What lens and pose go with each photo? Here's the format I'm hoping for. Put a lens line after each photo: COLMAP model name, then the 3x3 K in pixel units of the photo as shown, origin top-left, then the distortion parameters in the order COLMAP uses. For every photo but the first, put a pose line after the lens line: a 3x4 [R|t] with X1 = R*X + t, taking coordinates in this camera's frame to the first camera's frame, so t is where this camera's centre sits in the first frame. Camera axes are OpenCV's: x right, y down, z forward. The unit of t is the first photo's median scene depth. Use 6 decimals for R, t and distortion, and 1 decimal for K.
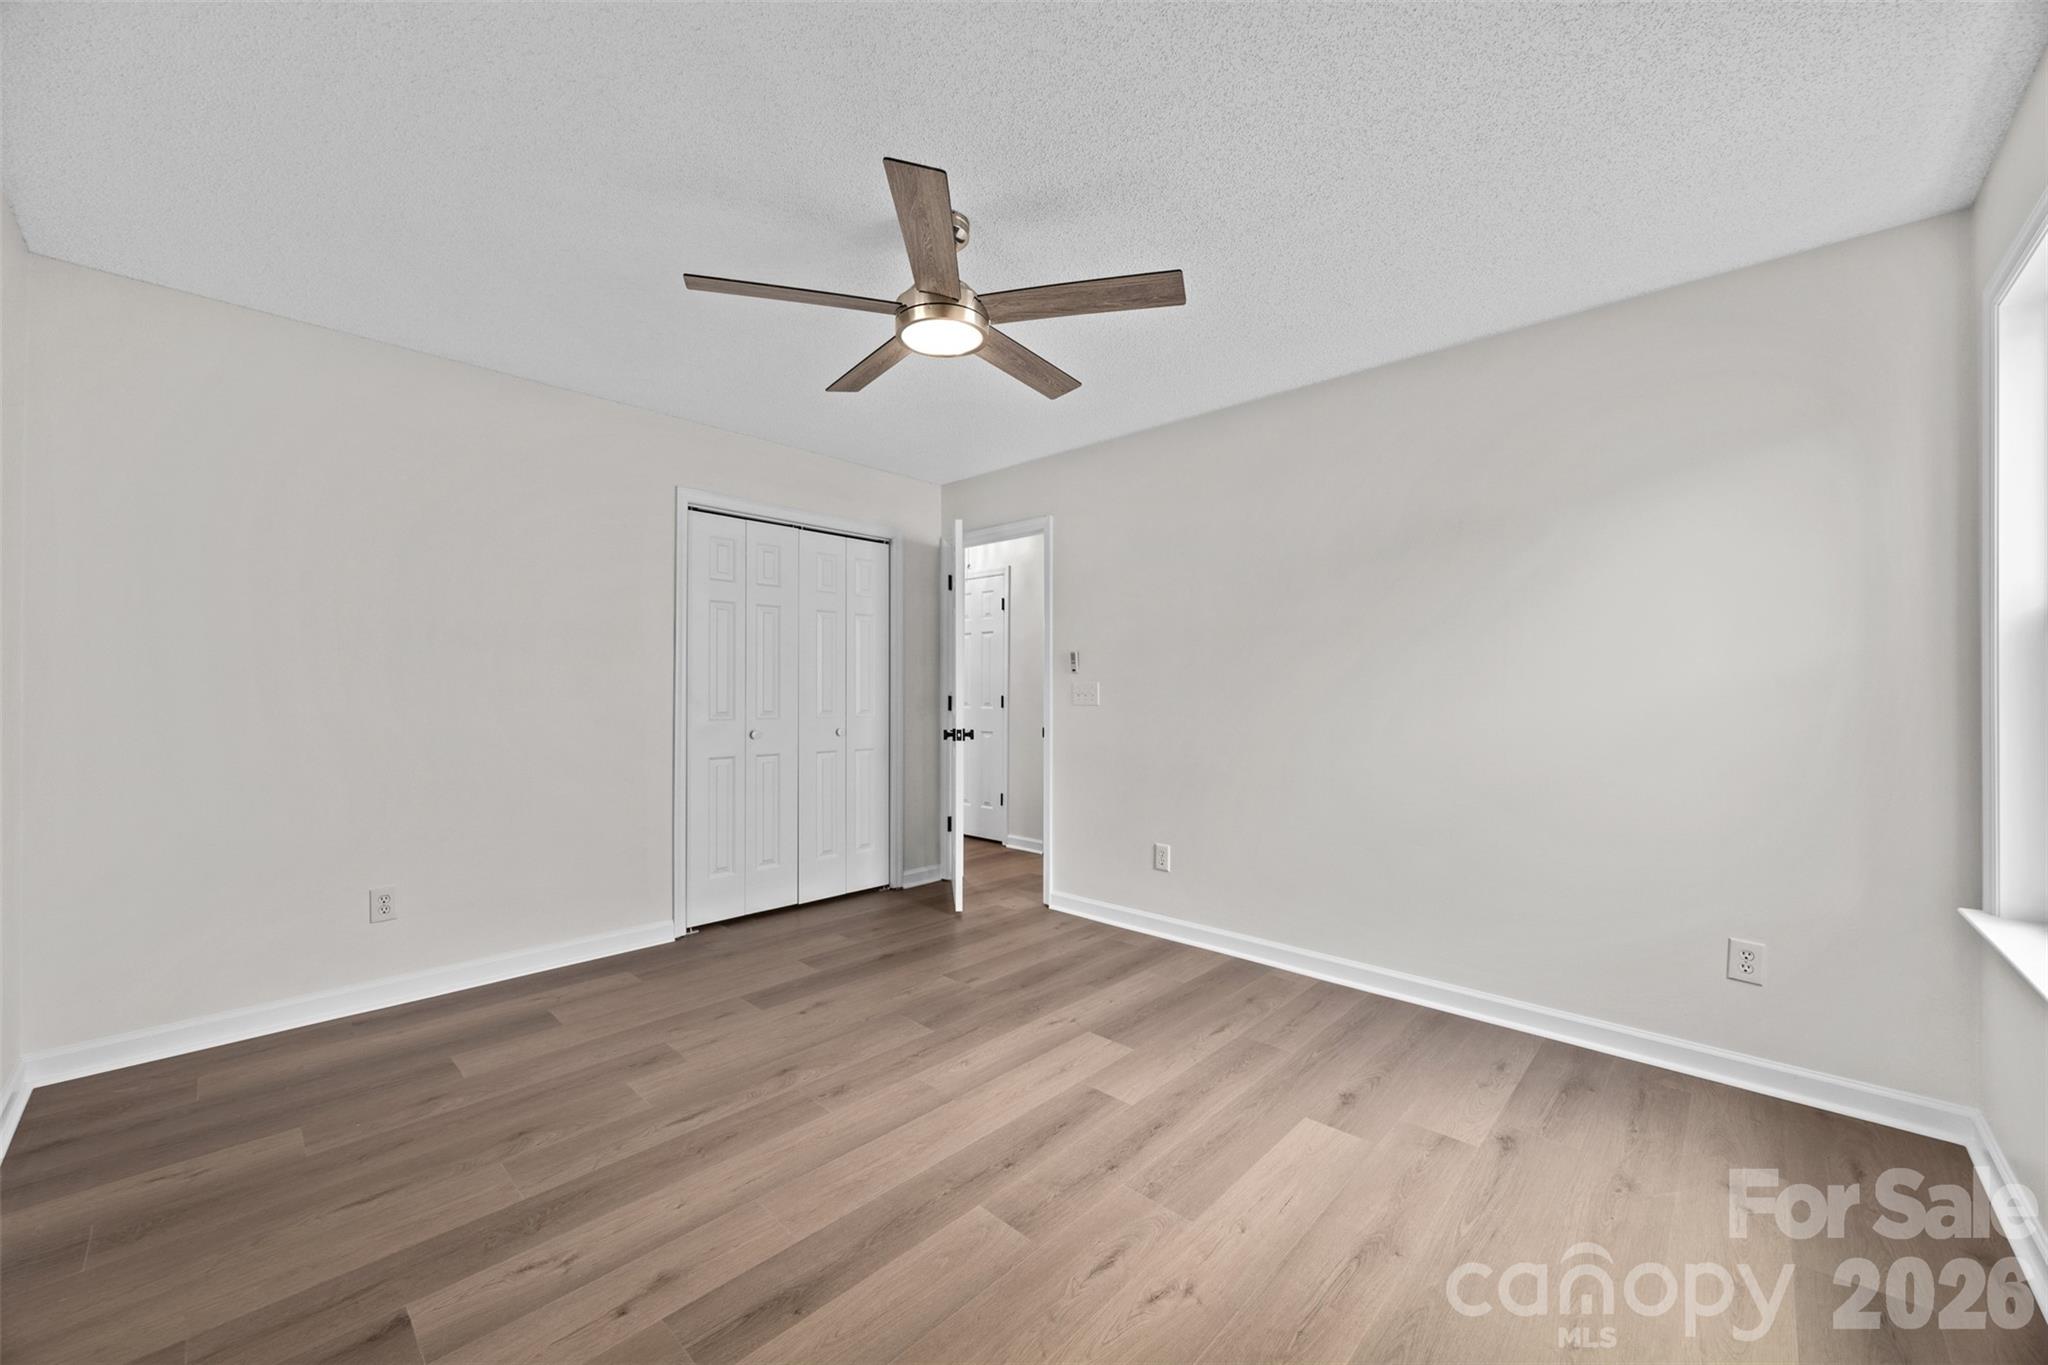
lens RADIAL K [[780.1, 0, 1024.3], [0, 780.1, 675.5], [0, 0, 1]] dist [-0.000596, 0.000026]
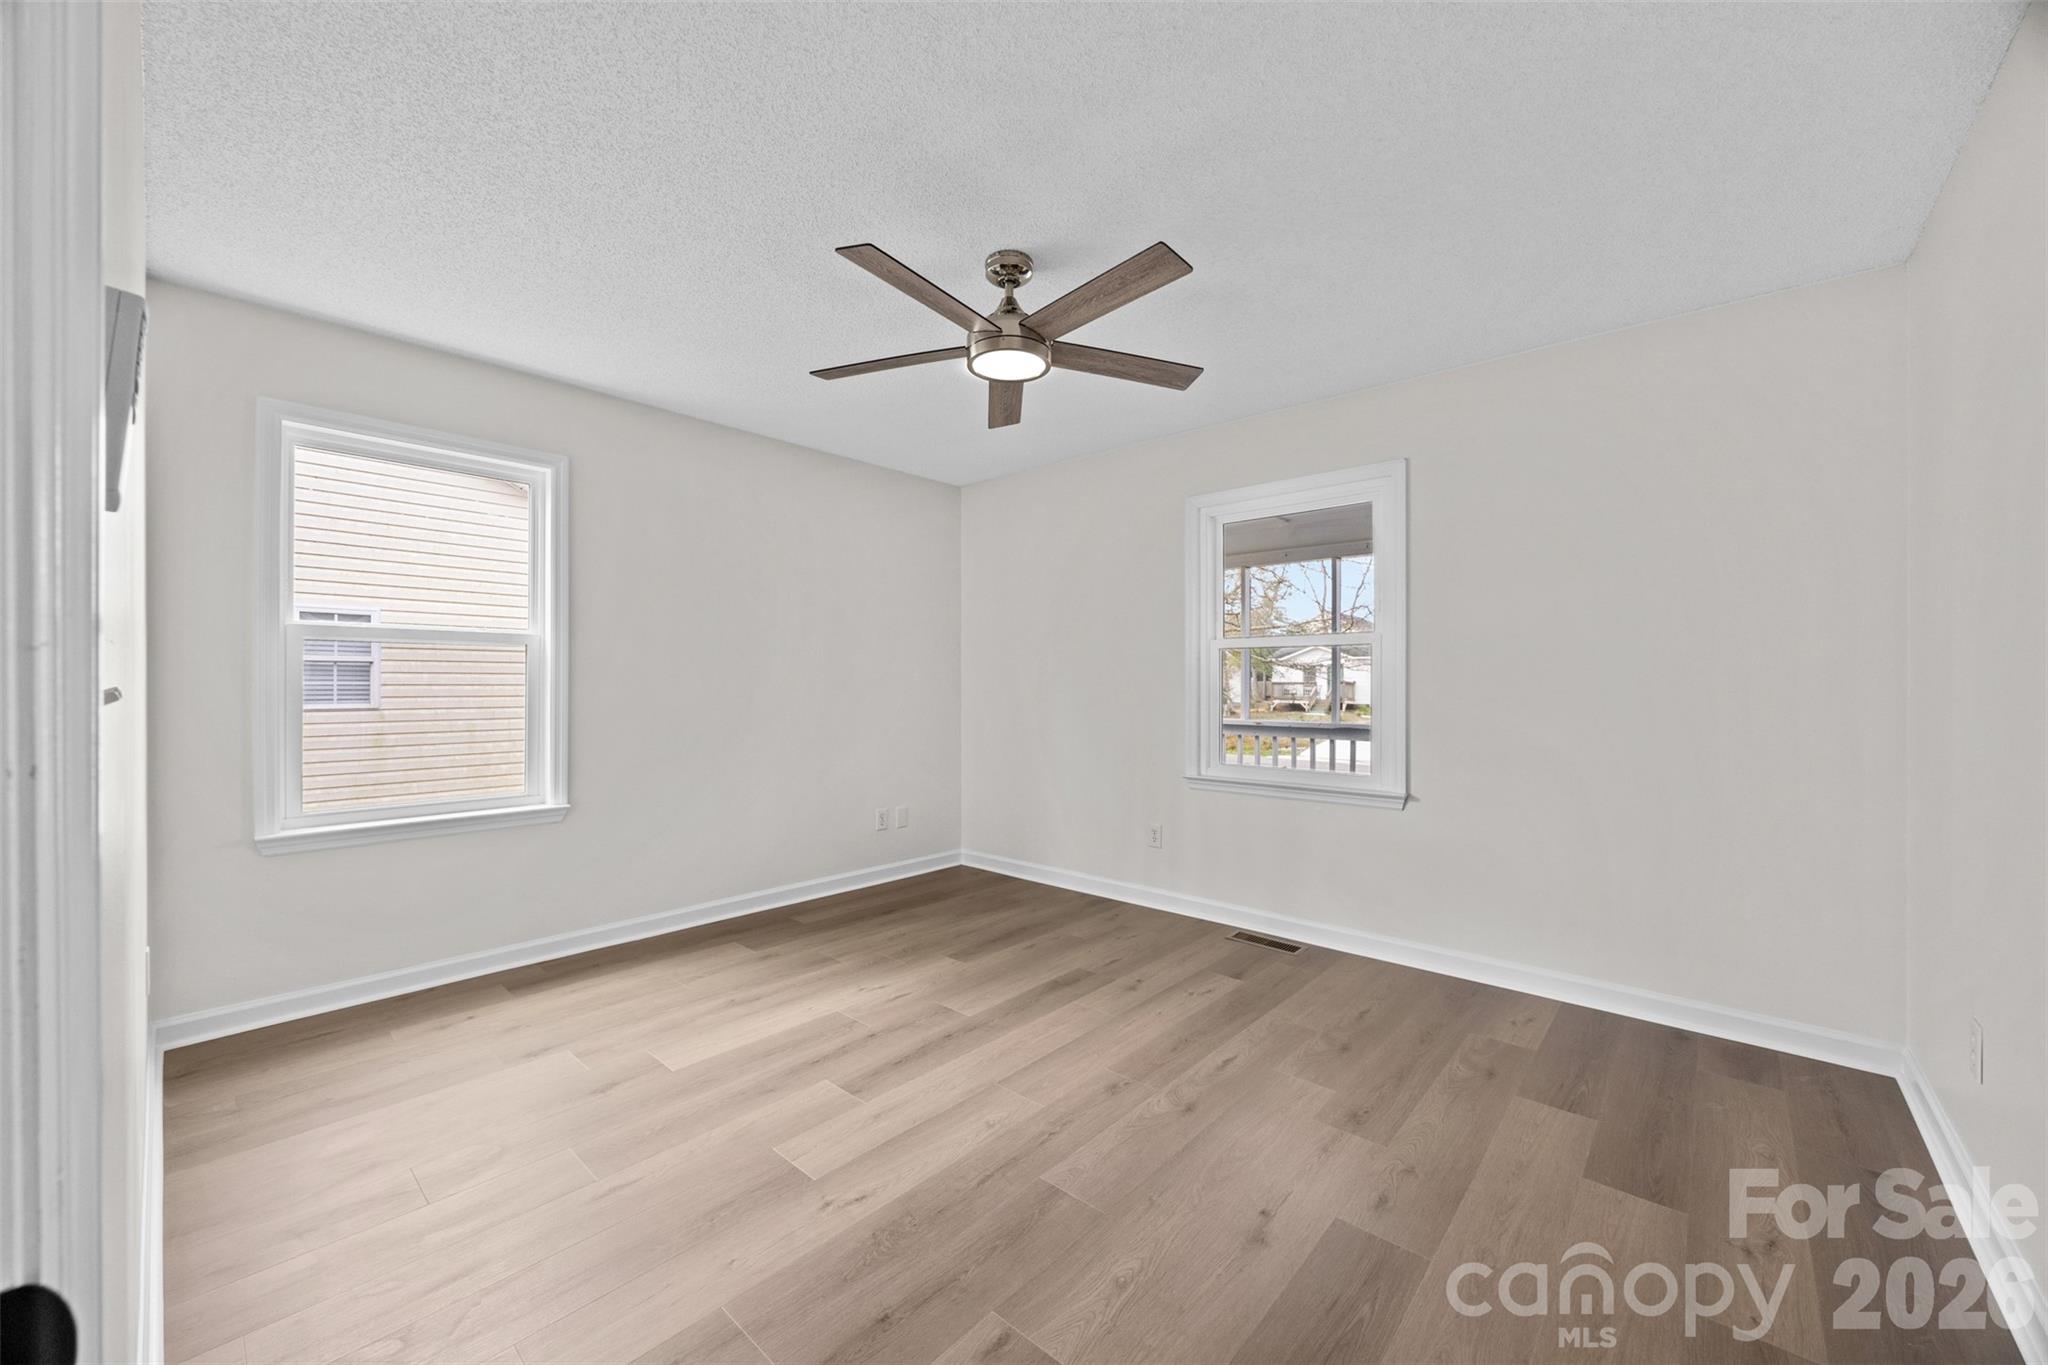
lens RADIAL K [[780.1, 0, 1028.0], [0, 780.1, 690.8], [0, 0, 1]] dist [-0.000596, 0.000026]
pose [[-0.999509, -0.005790, -0.030782, -0.095639], [-0.005426, 0.999914, -0.011898, 0.038512], [0.030848, -0.011725, -0.999455, 2.000835]]
